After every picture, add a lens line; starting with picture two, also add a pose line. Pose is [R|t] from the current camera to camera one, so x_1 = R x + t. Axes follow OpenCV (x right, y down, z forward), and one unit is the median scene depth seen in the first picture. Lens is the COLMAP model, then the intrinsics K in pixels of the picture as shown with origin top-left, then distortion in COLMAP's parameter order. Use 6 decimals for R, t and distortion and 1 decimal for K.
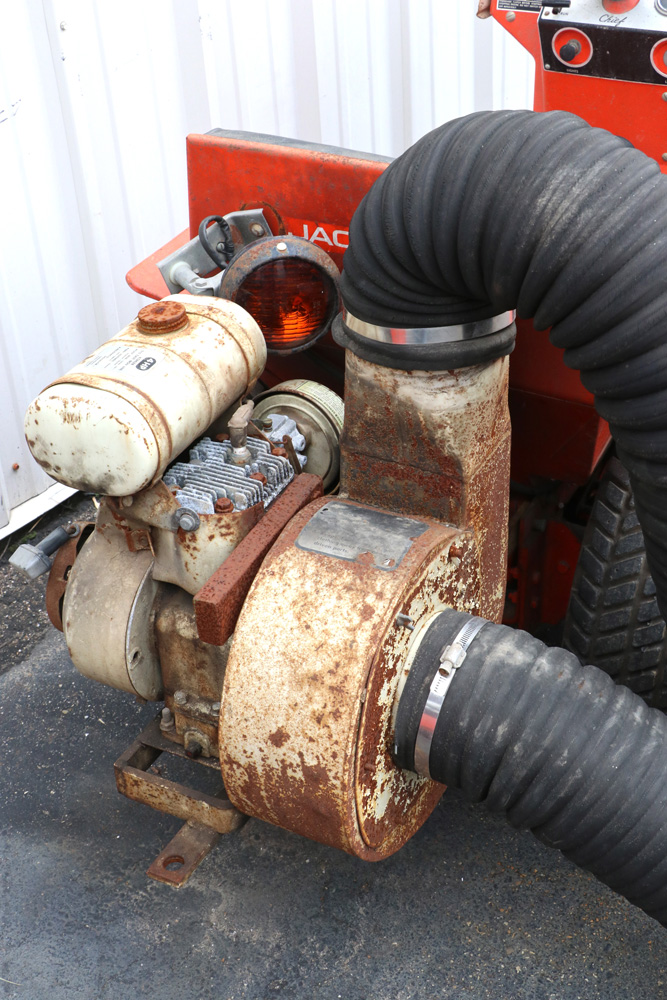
lens RADIAL K [[1522.1, 0, 333.5], [0, 1522.1, 500.0], [0, 0, 1]] dist [-0.026269, 0.971542]
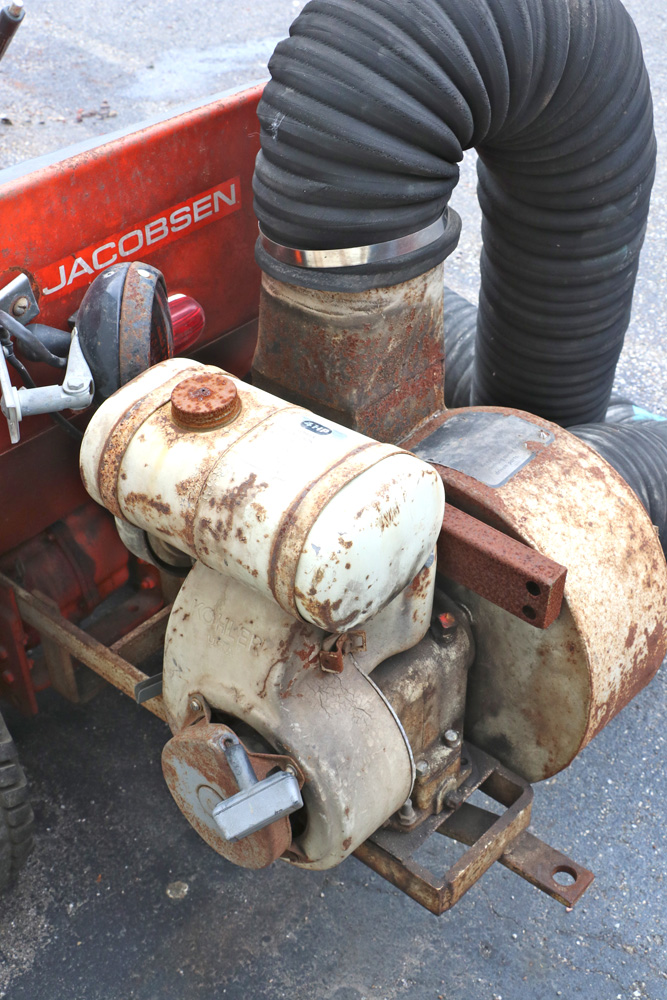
lens RADIAL K [[1243.4, 0, 333.5], [0, 1243.4, 500.0], [0, 0, 1]] dist [0.015782, 0.047436]
pose [[0.260074, -0.577060, 0.774186, -0.538066], [0.561337, 0.742729, 0.365041, -0.247078], [-0.785661, 0.339641, 0.517089, 0.615605]]
